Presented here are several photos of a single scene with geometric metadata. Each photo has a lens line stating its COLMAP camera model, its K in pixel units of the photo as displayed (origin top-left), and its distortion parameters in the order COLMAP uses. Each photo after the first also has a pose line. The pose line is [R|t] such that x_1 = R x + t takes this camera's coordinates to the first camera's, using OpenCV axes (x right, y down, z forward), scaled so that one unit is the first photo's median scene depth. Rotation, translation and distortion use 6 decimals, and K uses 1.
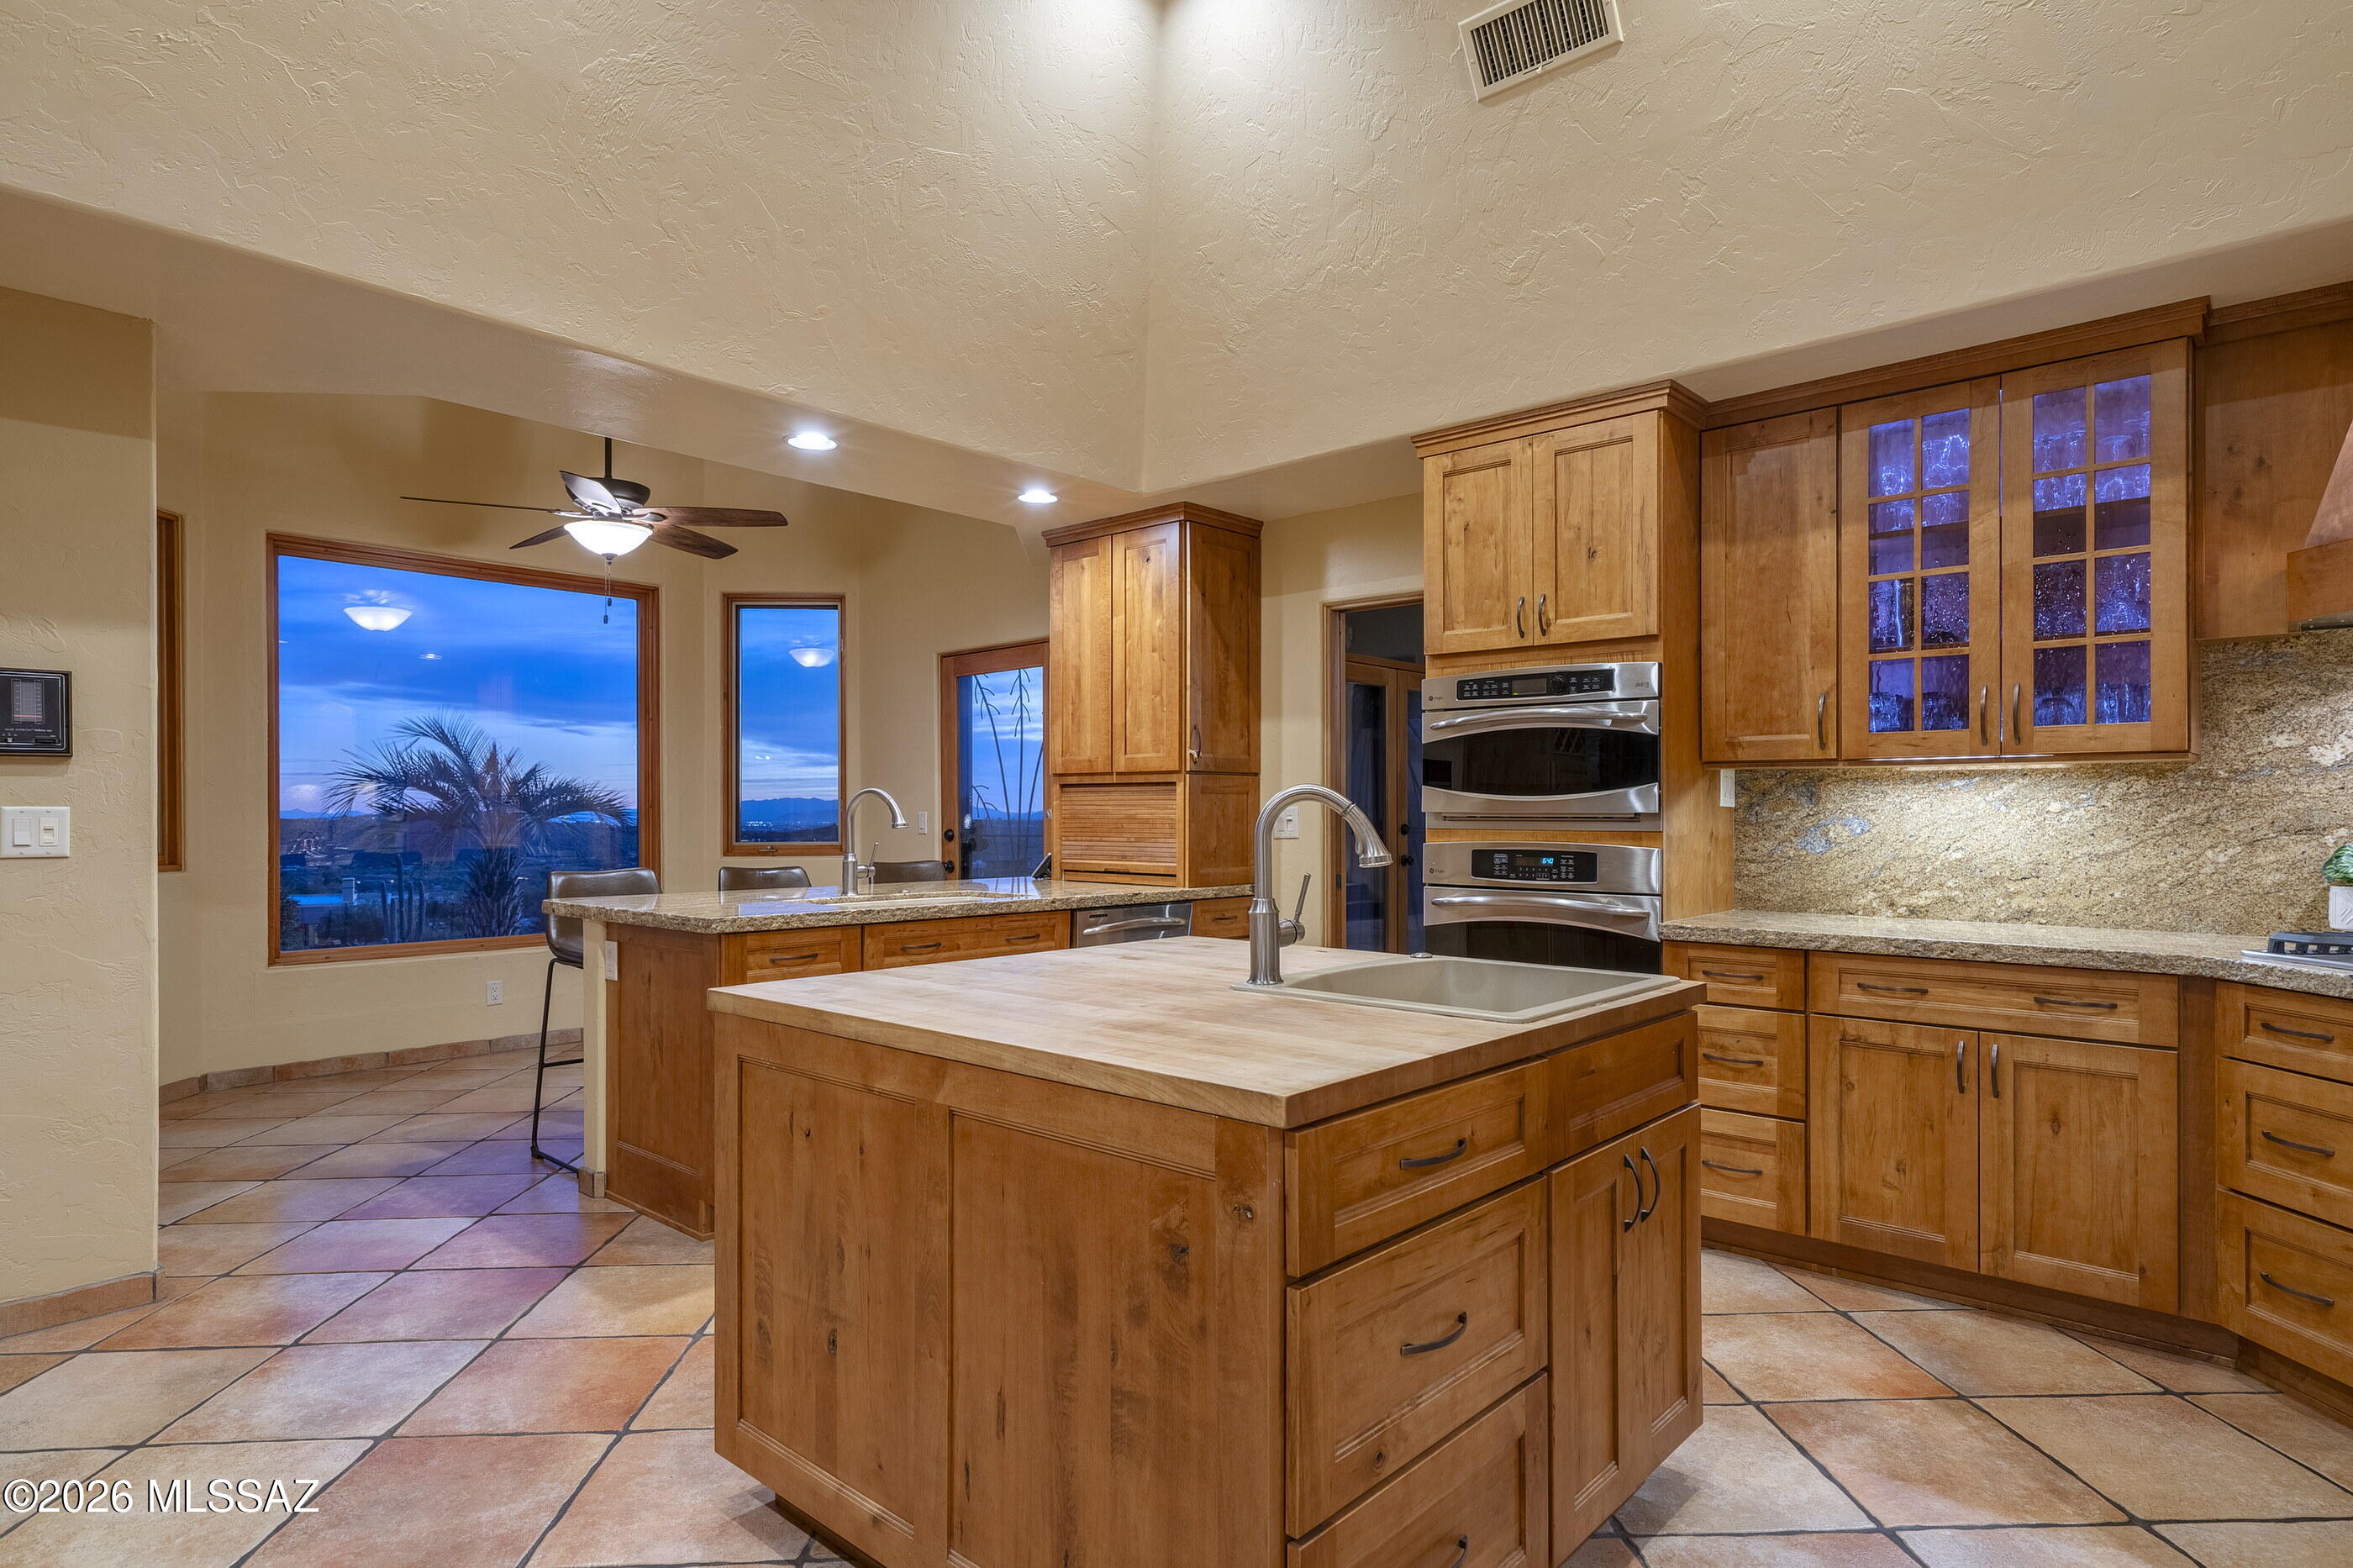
lens RADIAL K [[1268.1, 0, 1185.4], [0, 1268.1, 803.8], [0, 0, 1]] dist [0.004560, 0.000869]
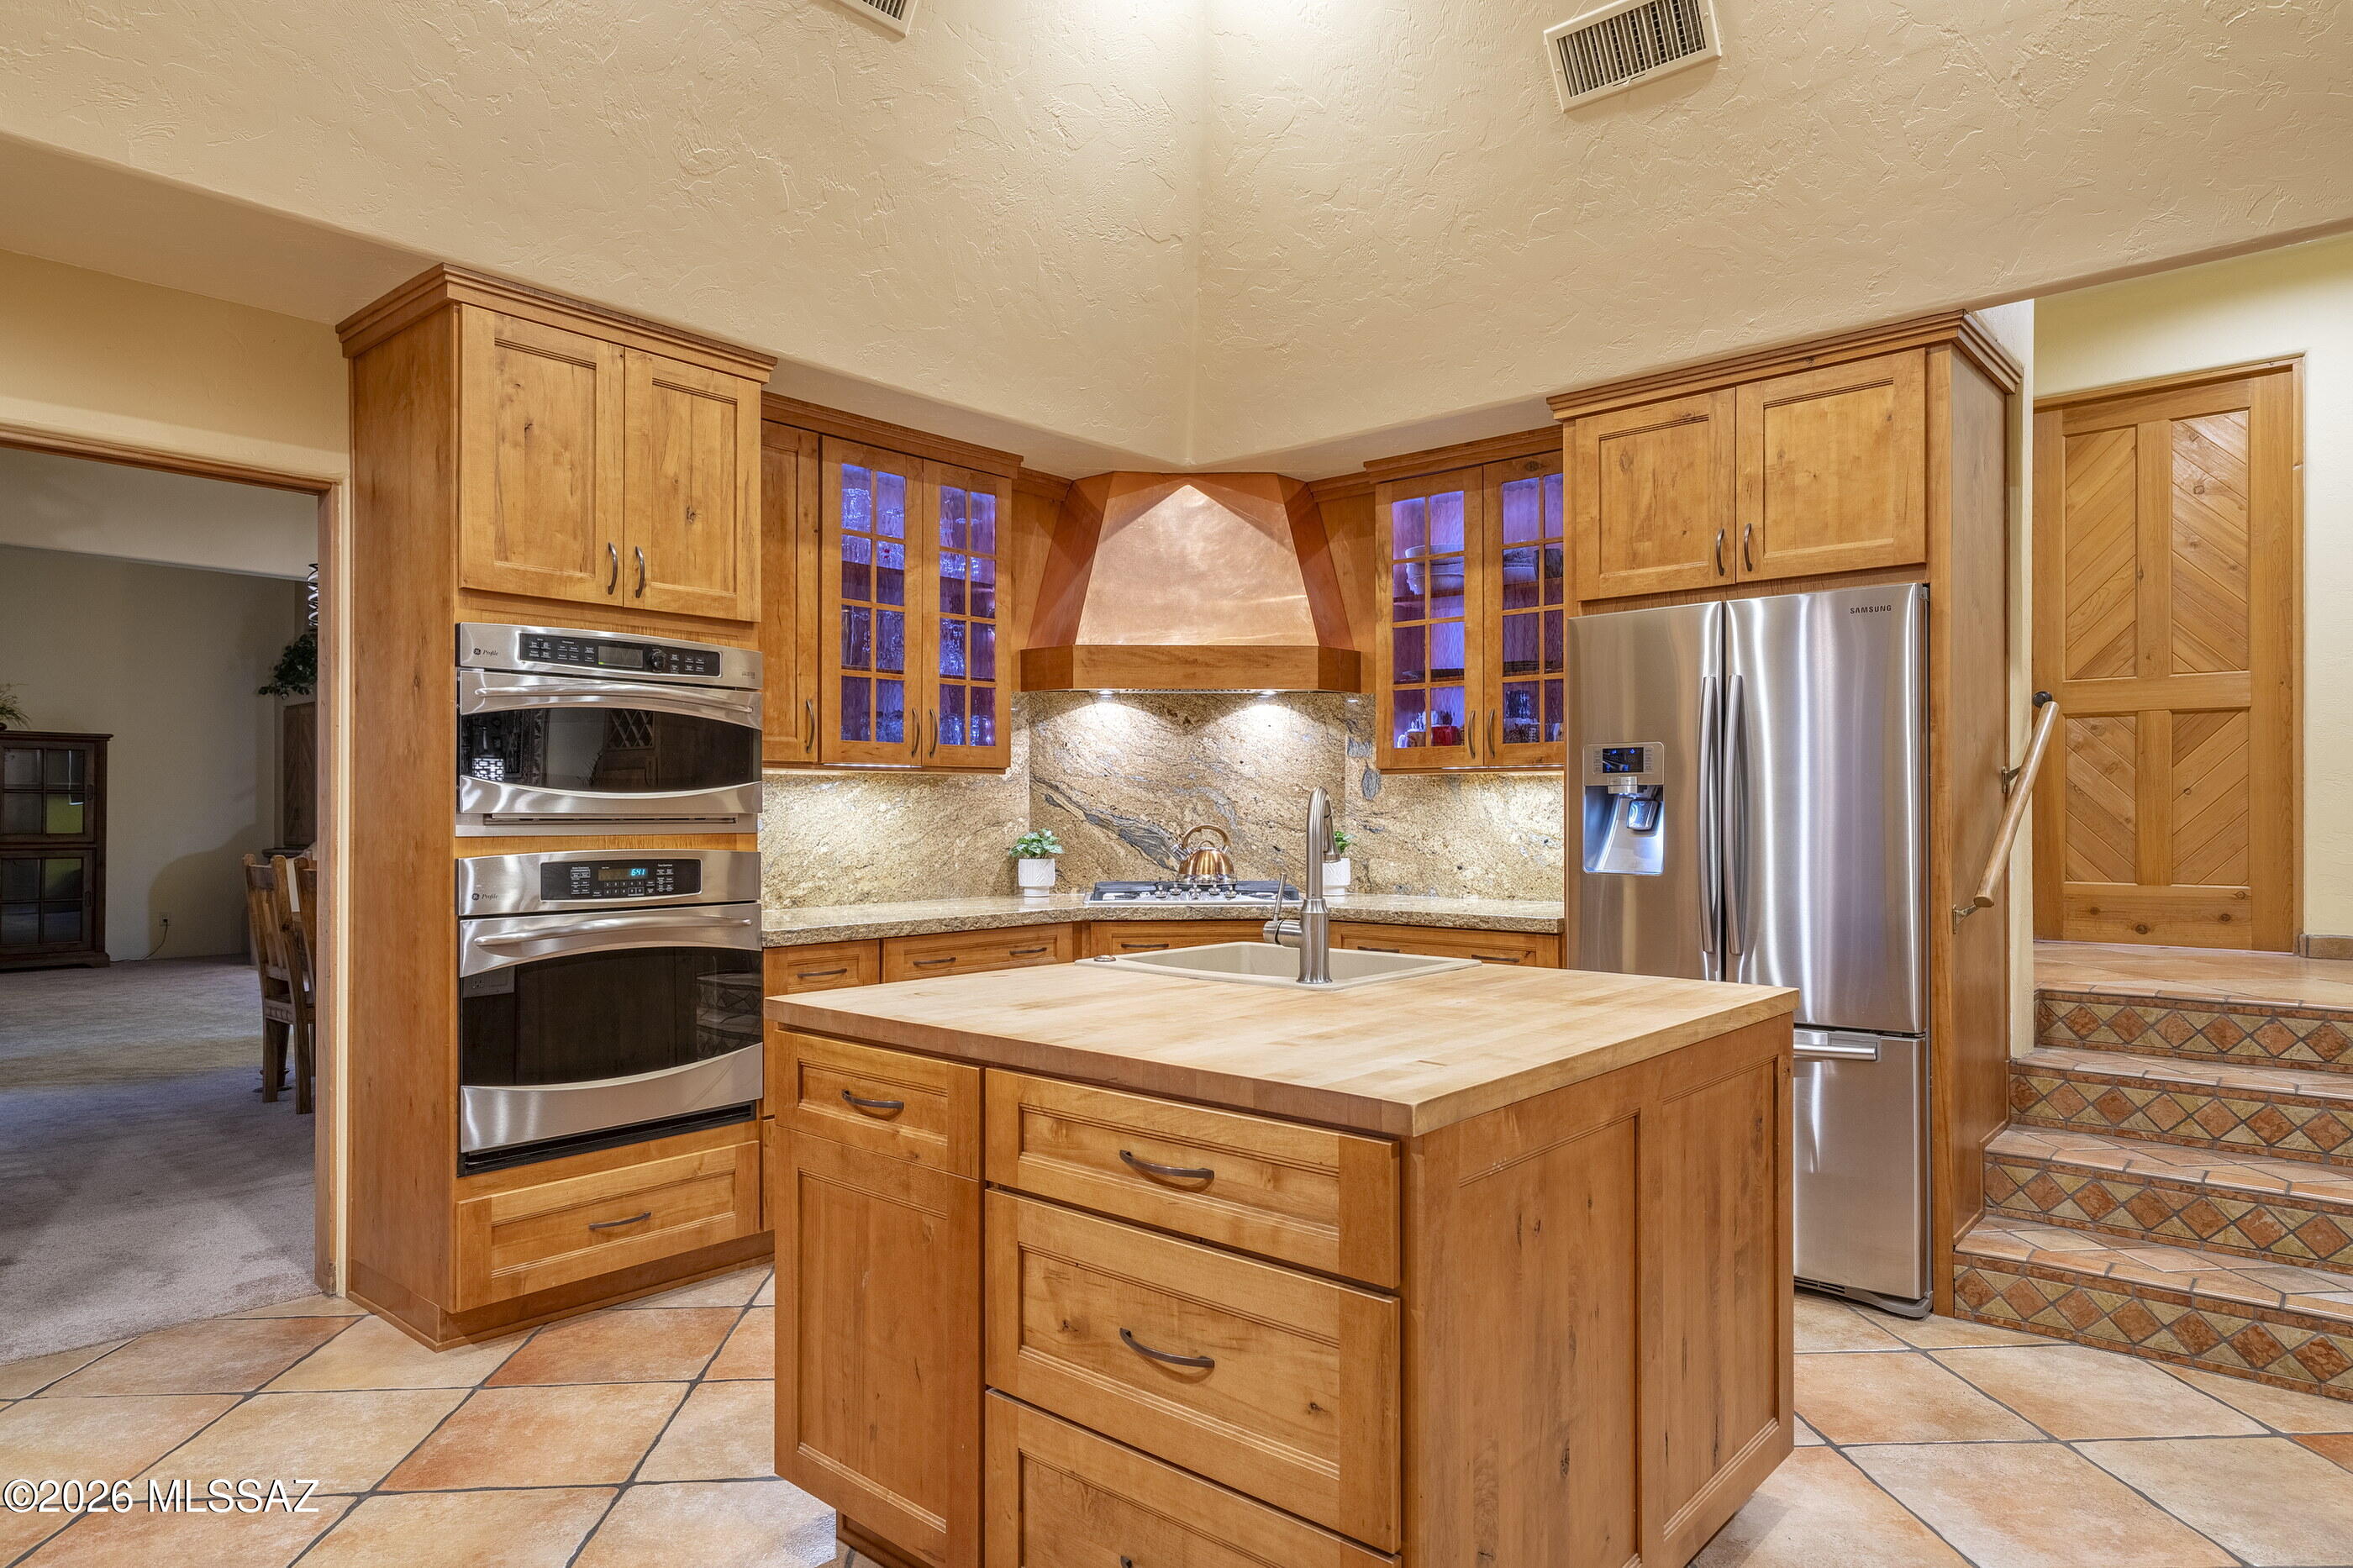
lens RADIAL K [[1395.1, 0, 1175.2], [0, 1395.1, 793.3], [0, 0, 1]] dist [0.018011, 0.000035]
pose [[-0.004589, 0.010588, 0.999933, -0.652459], [-0.006488, 0.999923, -0.010618, 0.001308], [-0.999968, -0.006536, -0.004520, 0.689105]]
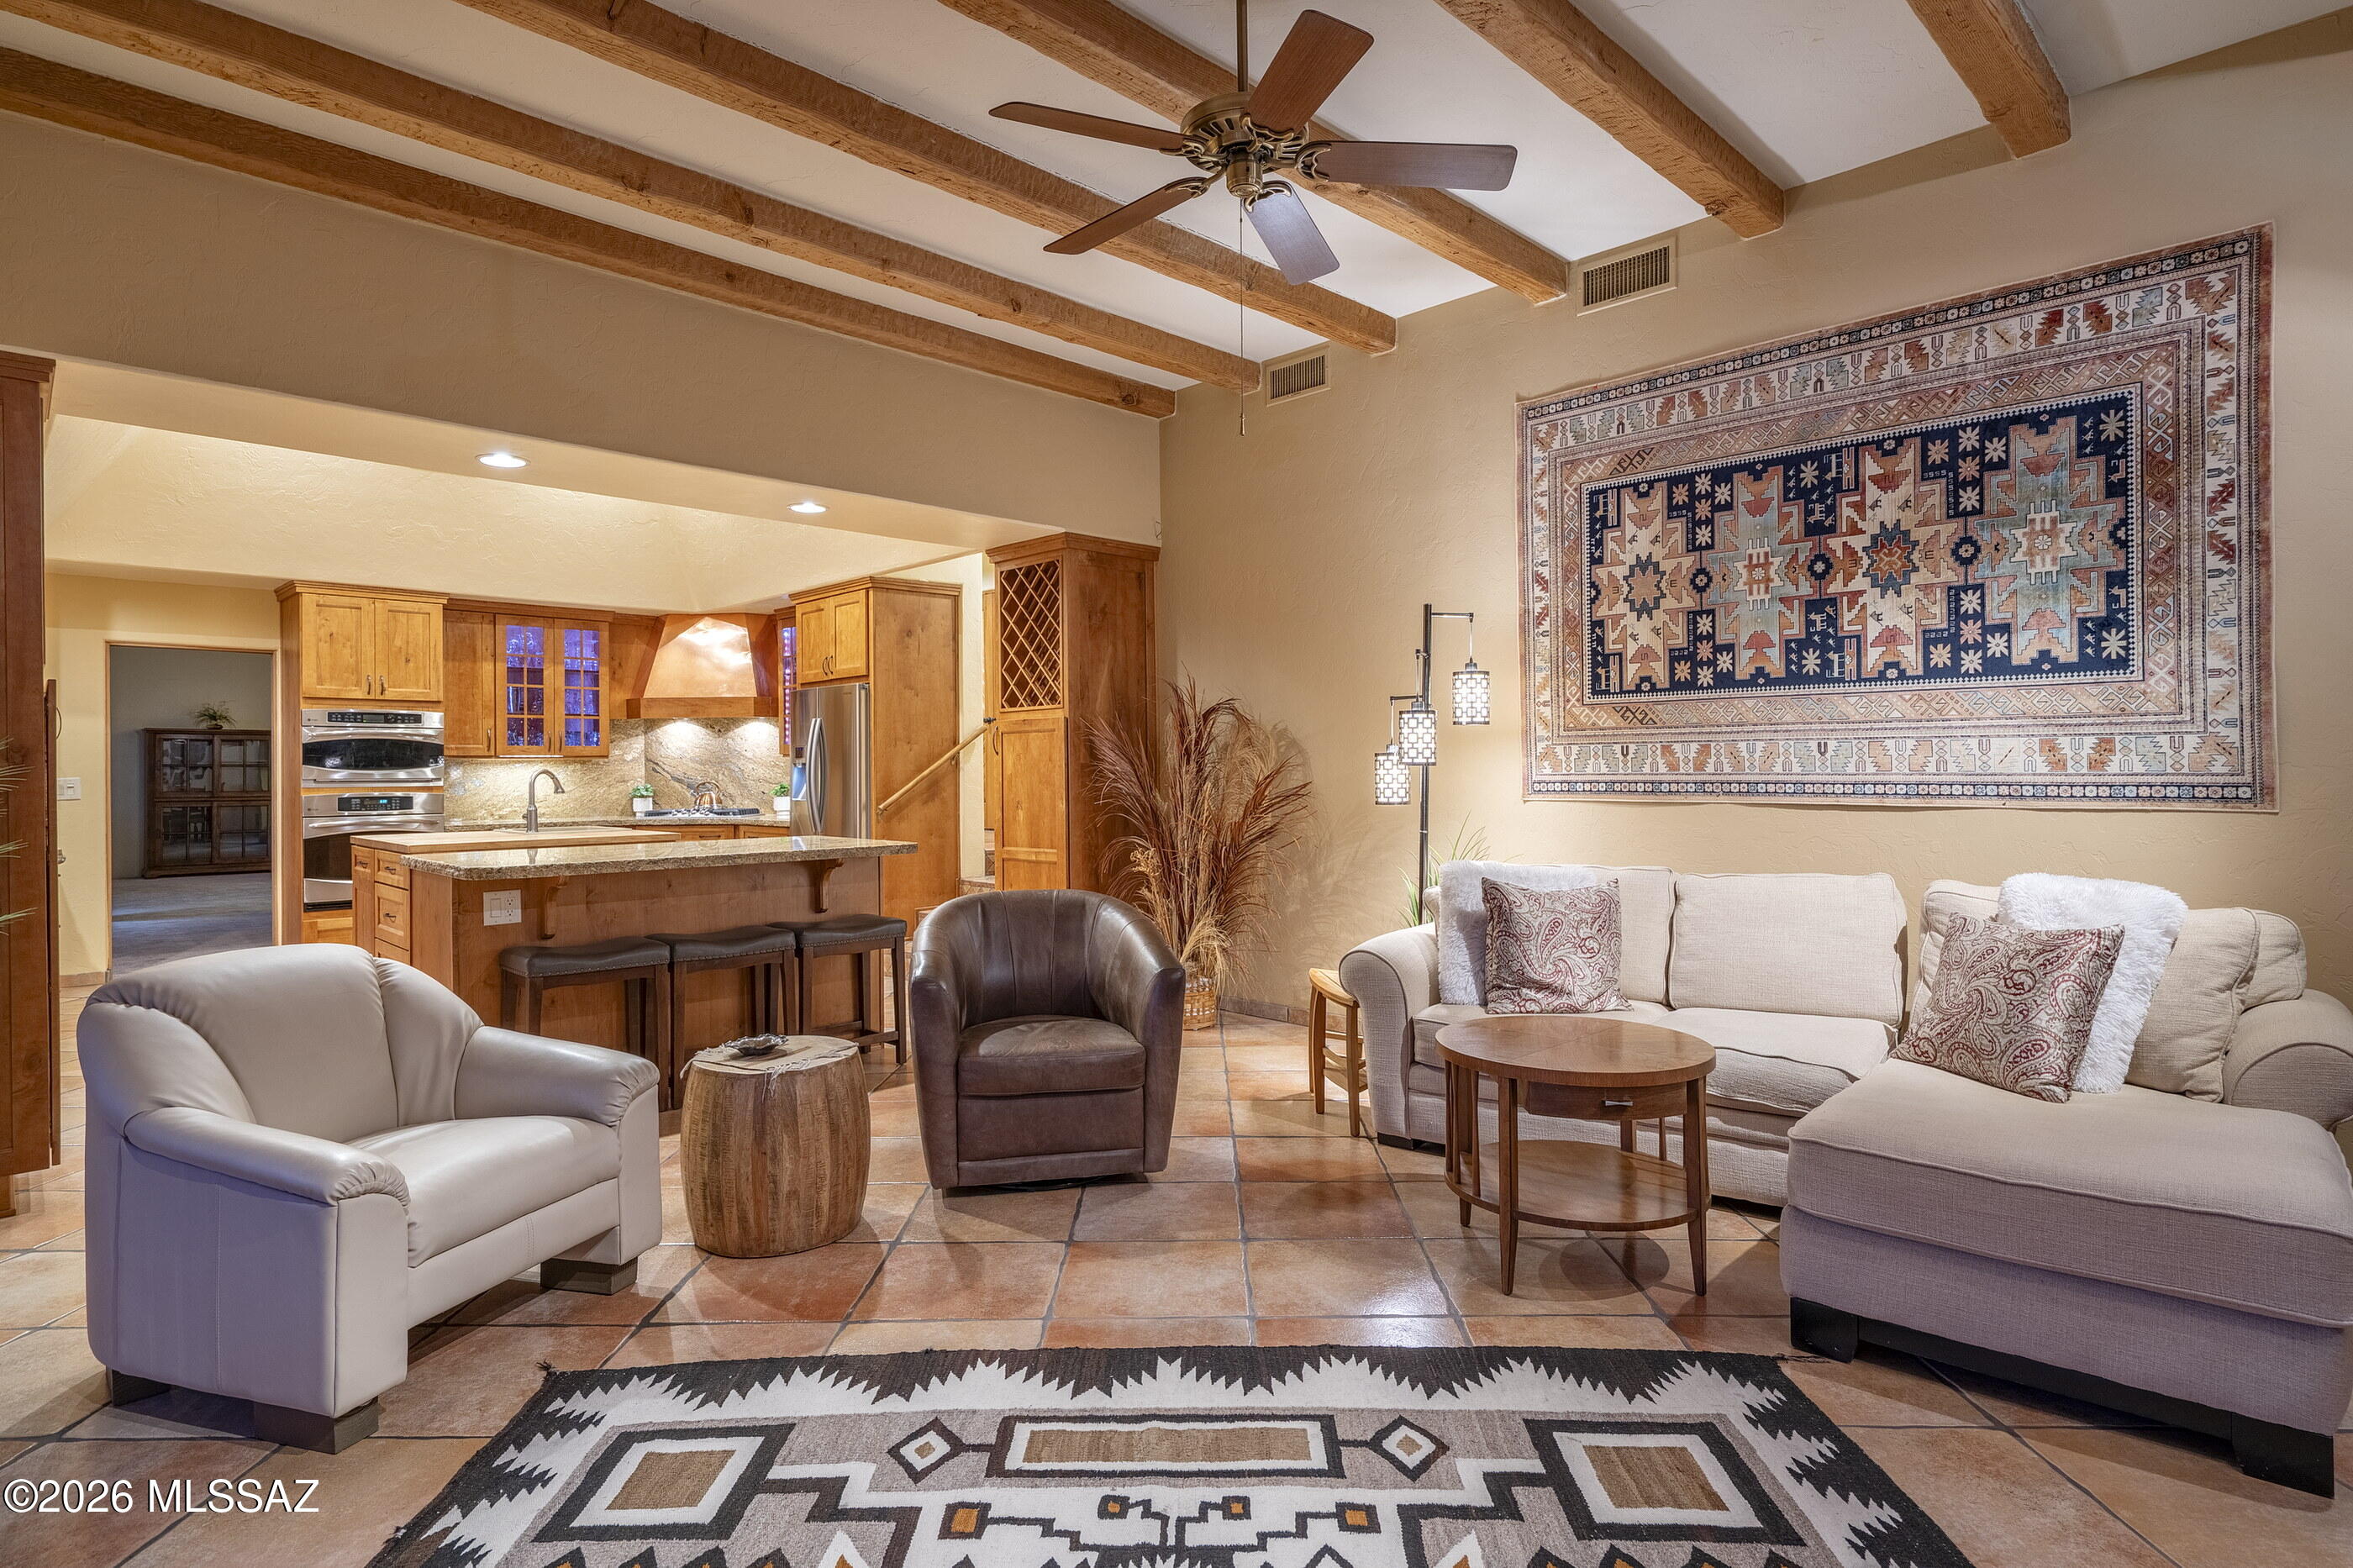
lens RADIAL K [[1218.3, 0, 1185.9], [0, 1218.3, 759.6], [0, 0, 1]] dist [0.002414, -0.000265]
pose [[0.059455, 0.003798, 0.998224, -1.749269], [0.000181, 0.999993, -0.003816, -0.017912], [-0.998231, 0.000407, 0.059454, -0.481365]]
